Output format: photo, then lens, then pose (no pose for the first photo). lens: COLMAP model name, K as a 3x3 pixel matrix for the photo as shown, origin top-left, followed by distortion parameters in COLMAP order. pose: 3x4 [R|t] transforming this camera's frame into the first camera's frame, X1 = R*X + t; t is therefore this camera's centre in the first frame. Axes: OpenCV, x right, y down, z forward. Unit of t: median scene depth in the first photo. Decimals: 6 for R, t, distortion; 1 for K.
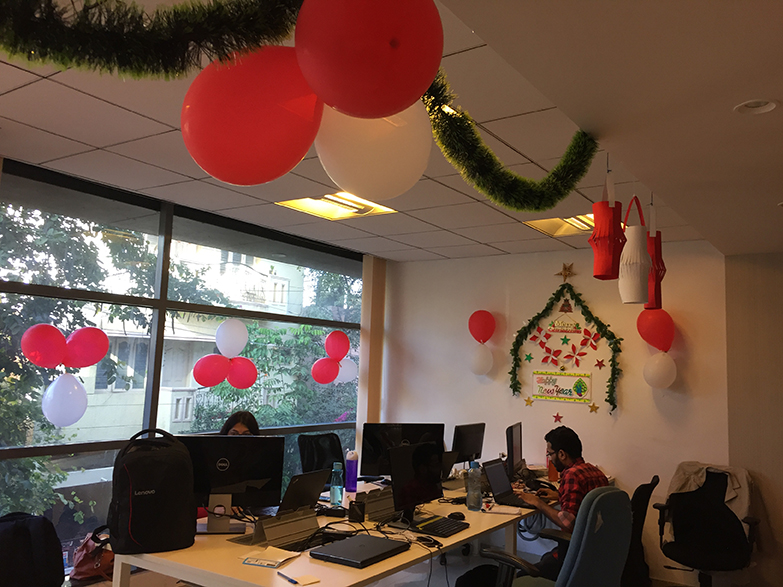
lens RADIAL K [[663.0, 0, 392.2], [0, 663.0, 295.4], [0, 0, 1]] dist [0.056707, -0.090078]
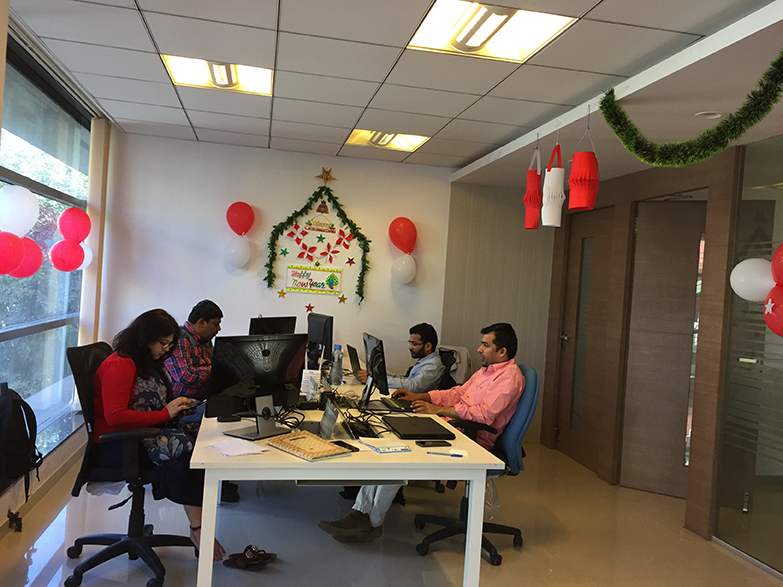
lens RADIAL K [[663.0, 0, 393.0], [0, 663.0, 290.6], [0, 0, 1]] dist [0.056707, -0.090078]
pose [[0.699630, 0.004475, 0.714491, -0.438765], [-0.119817, 0.986555, 0.111146, 0.016365], [-0.704387, -0.163369, 0.690760, 0.145525]]
